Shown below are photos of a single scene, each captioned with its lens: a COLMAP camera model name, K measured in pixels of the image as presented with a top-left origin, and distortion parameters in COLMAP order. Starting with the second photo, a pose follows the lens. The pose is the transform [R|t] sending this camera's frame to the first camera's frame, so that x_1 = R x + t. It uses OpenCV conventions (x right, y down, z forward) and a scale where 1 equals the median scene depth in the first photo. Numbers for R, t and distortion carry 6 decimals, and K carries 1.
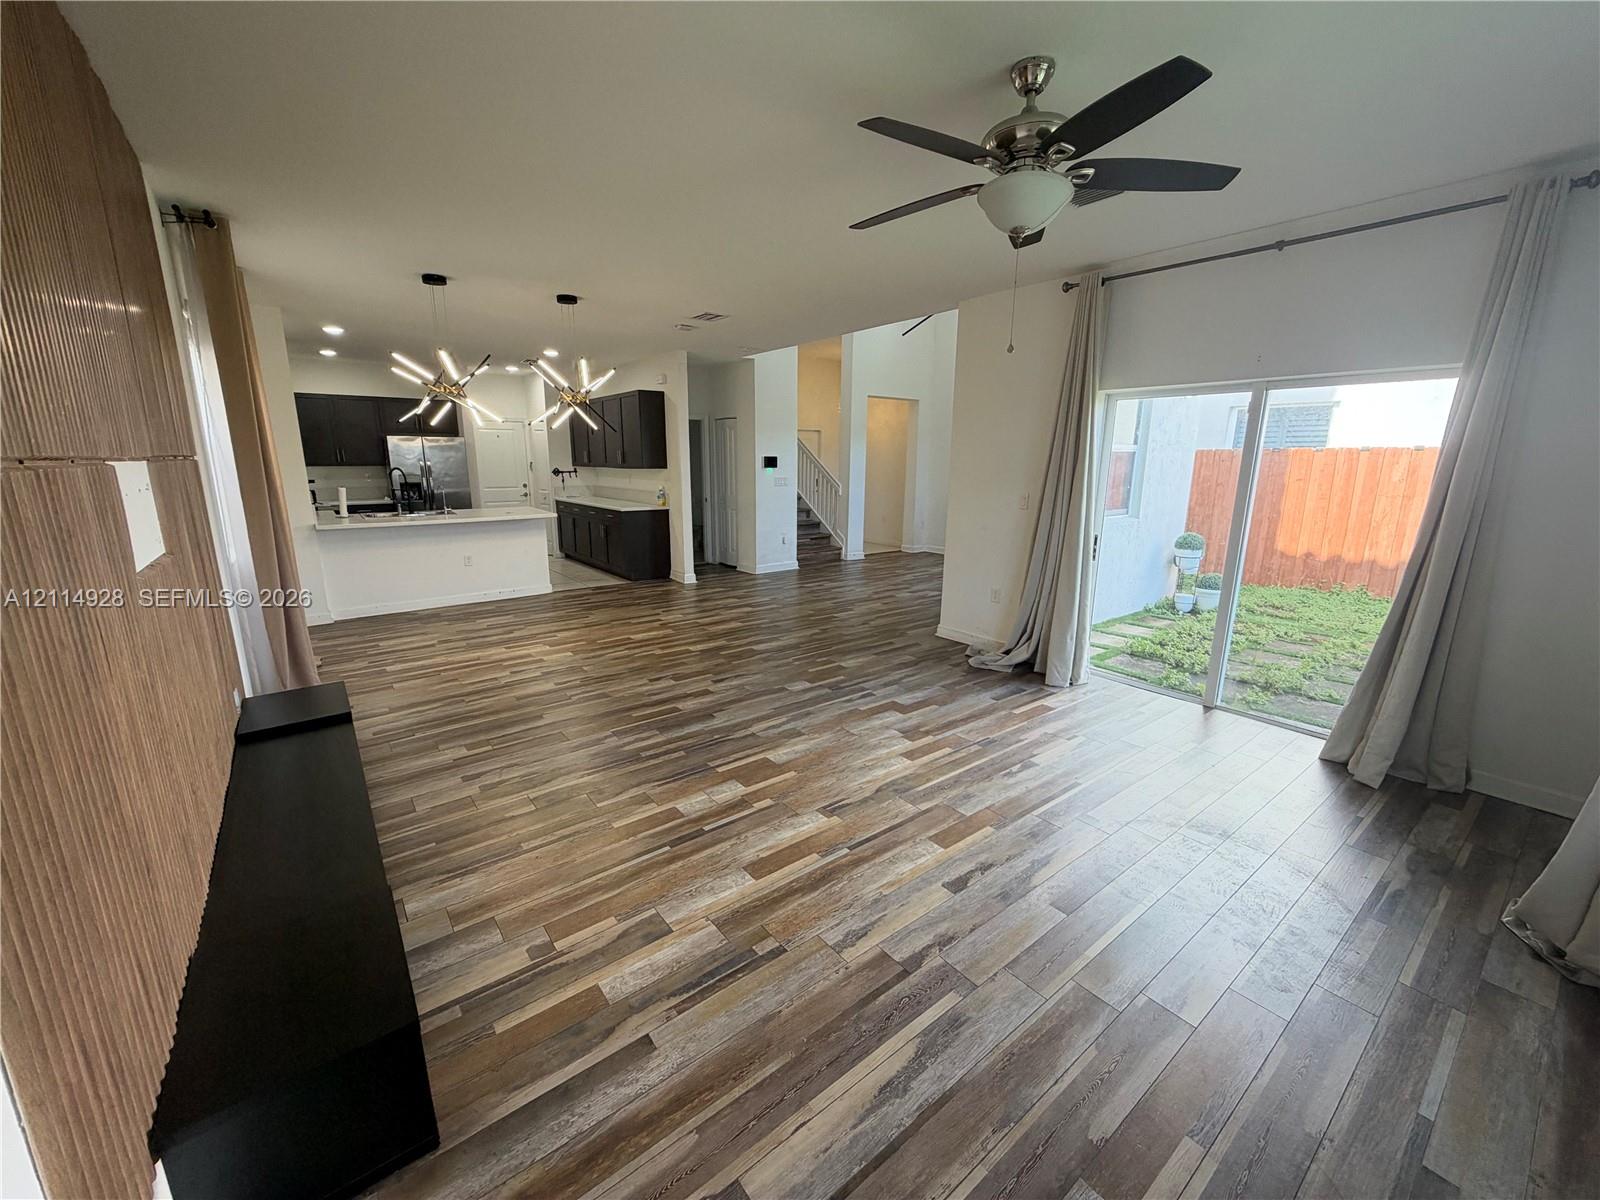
lens RADIAL K [[637.0, 0, 791.7], [0, 637.0, 599.9], [0, 0, 1]] dist [0.001043, -0.000514]
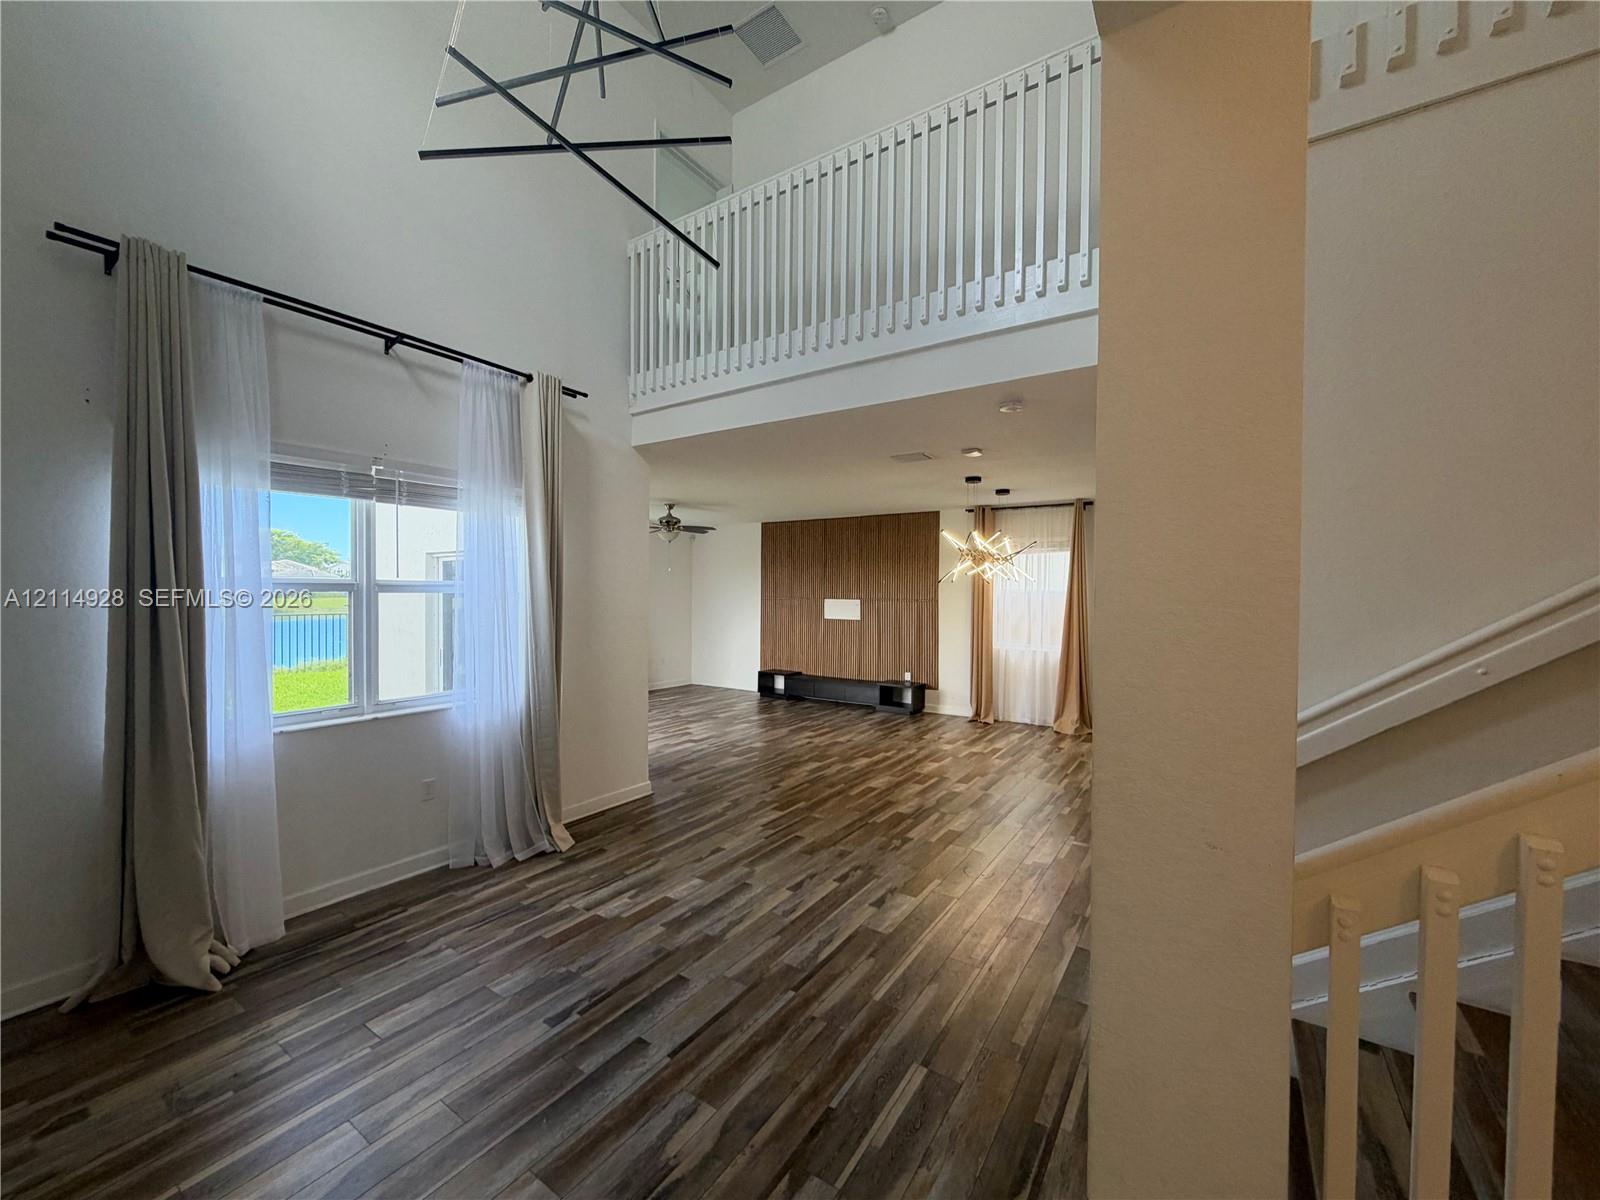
lens RADIAL K [[637.0, 0, 794.0], [0, 637.0, 602.1], [0, 0, 1]] dist [0.001043, -0.000514]
pose [[-0.947508, -0.004581, -0.319699, 0.344324], [-0.081357, 0.970439, 0.227219, -0.453967], [0.309207, 0.241301, -0.919872, 1.925547]]
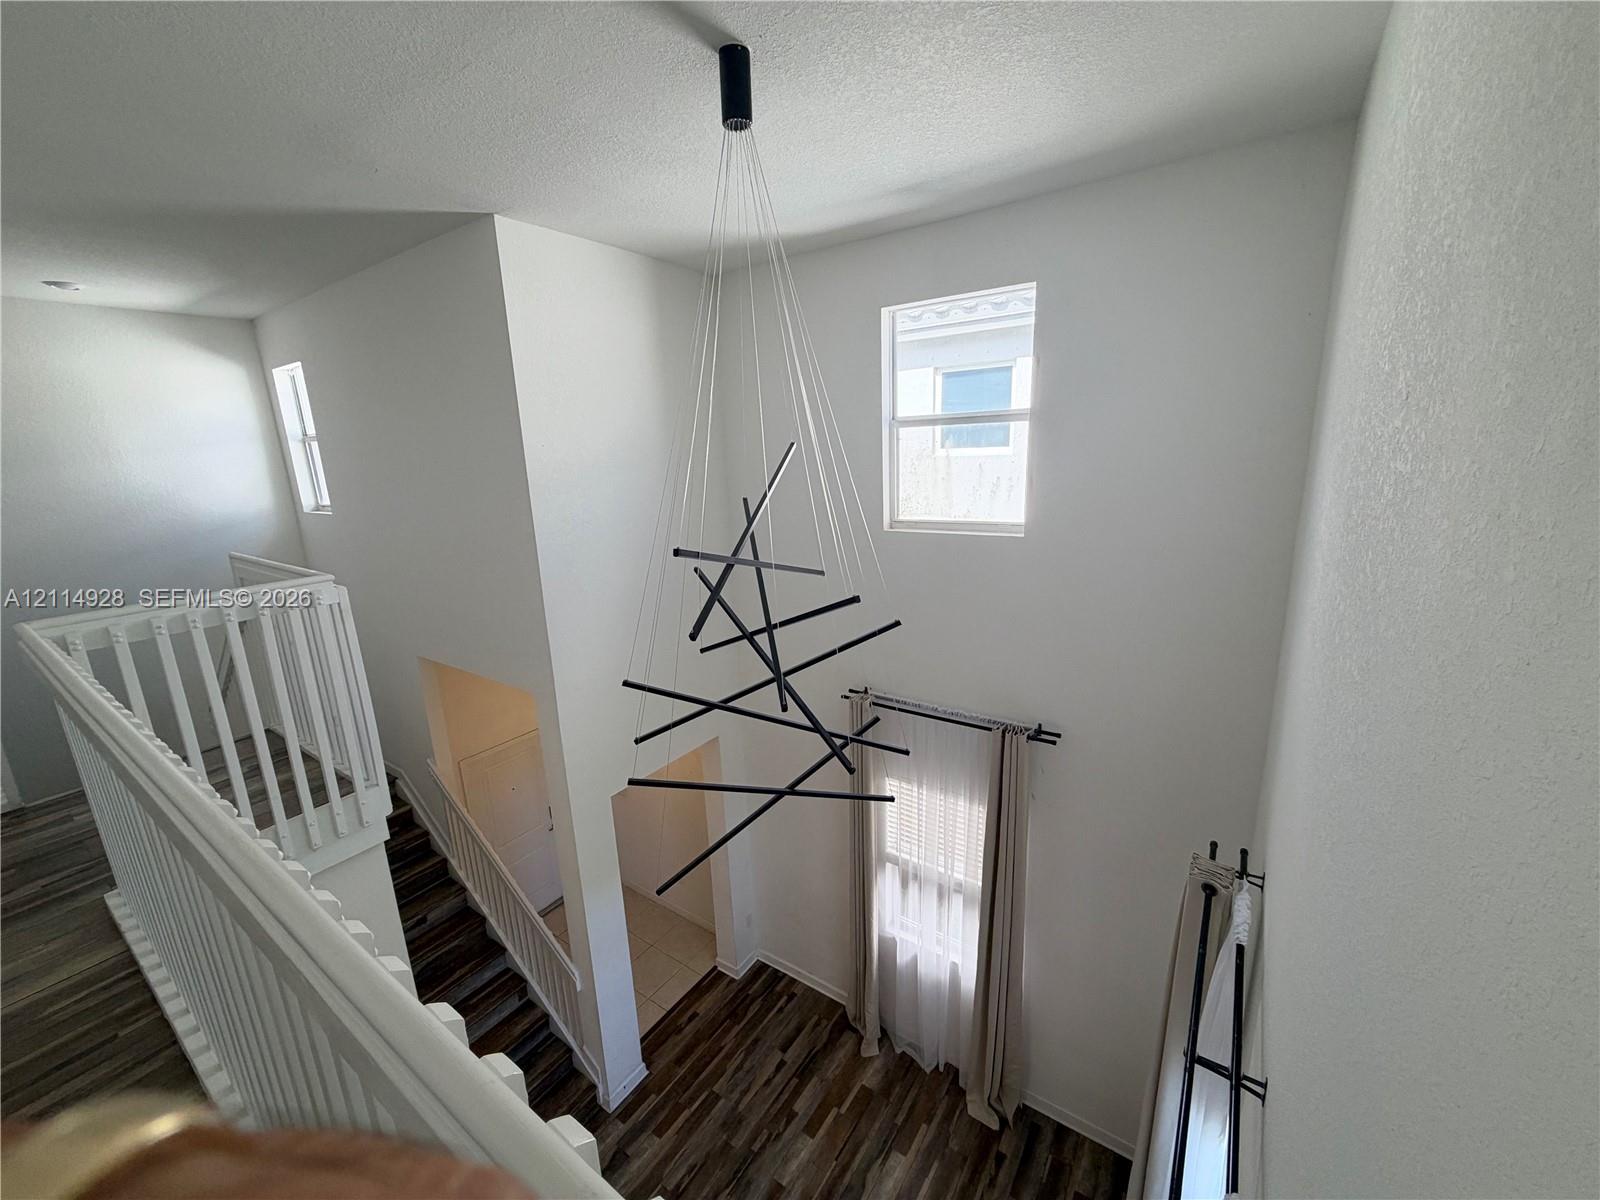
lens RADIAL K [[637.0, 0, 793.3], [0, 637.0, 598.7], [0, 0, 1]] dist [0.001043, -0.000514]
pose [[0.952189, -0.111479, 0.284445, 0.229535], [0.107787, 0.993761, 0.028653, -0.826593], [-0.285864, 0.003377, 0.958264, 0.885447]]
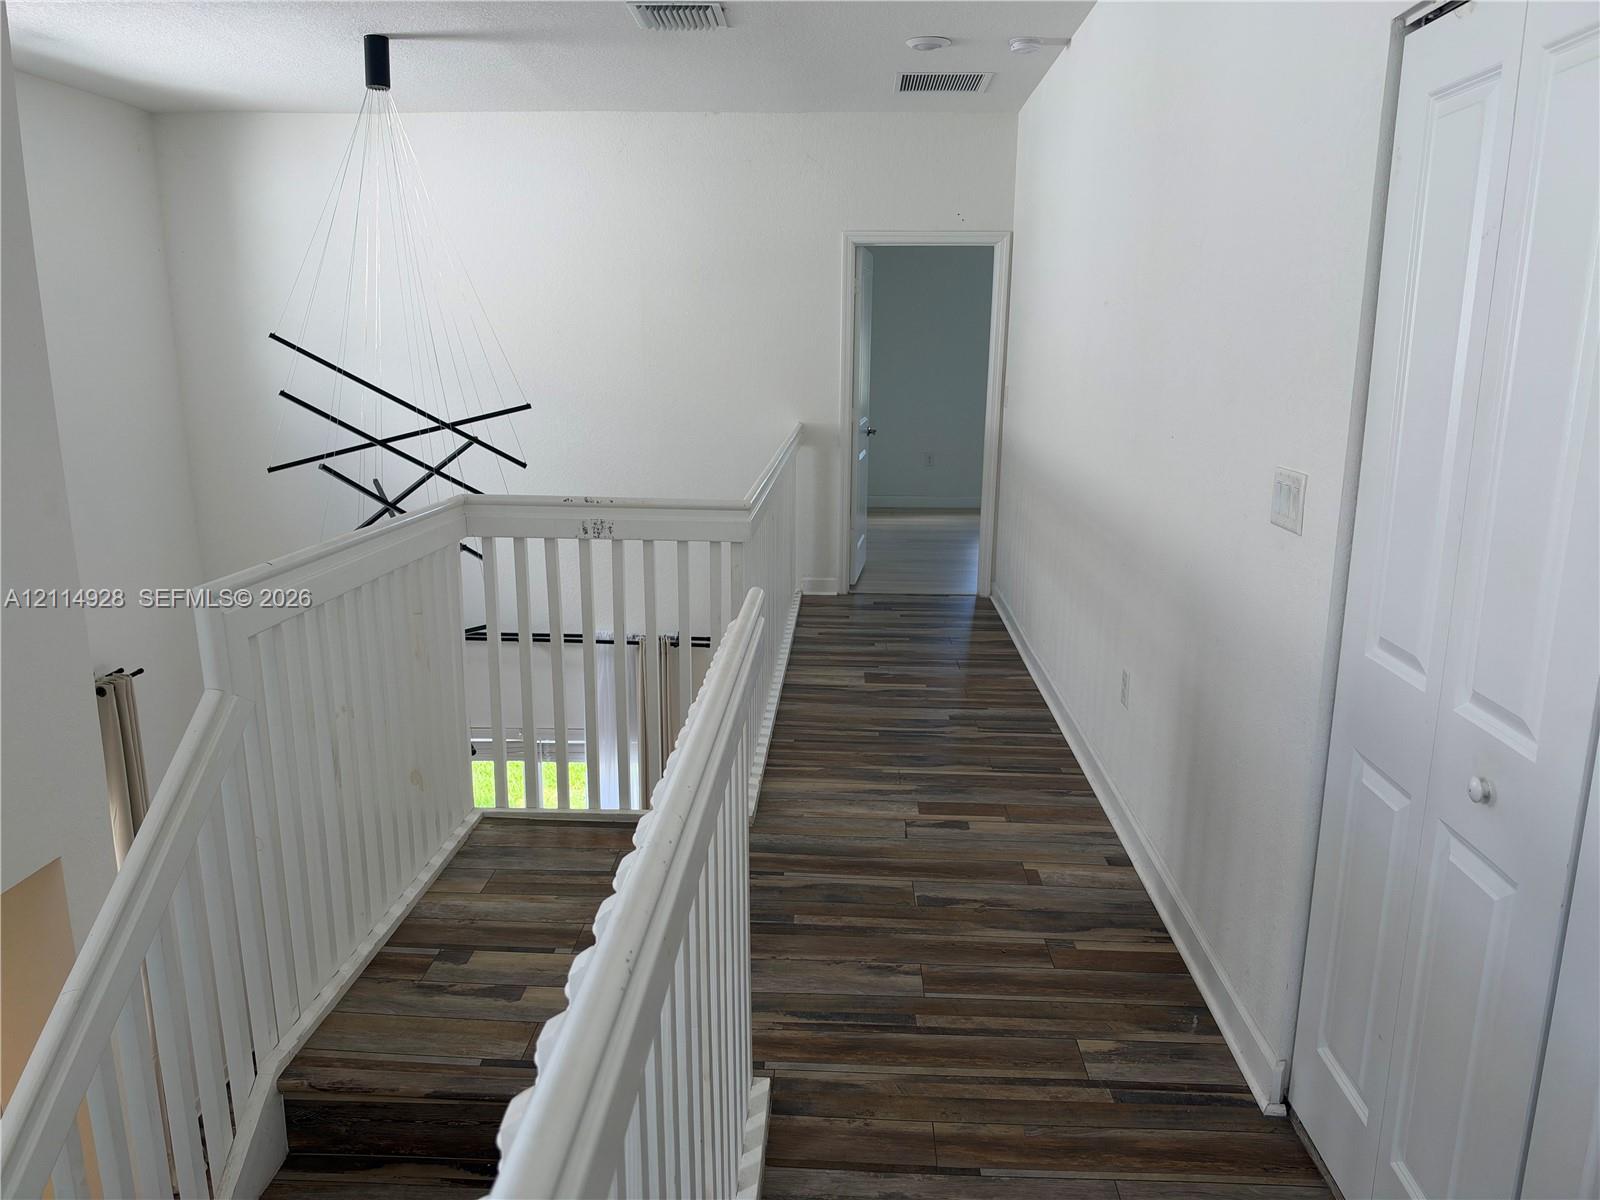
lens RADIAL K [[1120.5, 0, 793.3], [0, 1120.5, 601.6], [0, 0, 1]] dist [0.004293, -0.000263]
pose [[-0.766496, -0.144838, 0.625704, -0.535099], [0.136024, 0.915528, 0.378557, -1.034807], [-0.627679, 0.375273, -0.682048, 1.826849]]
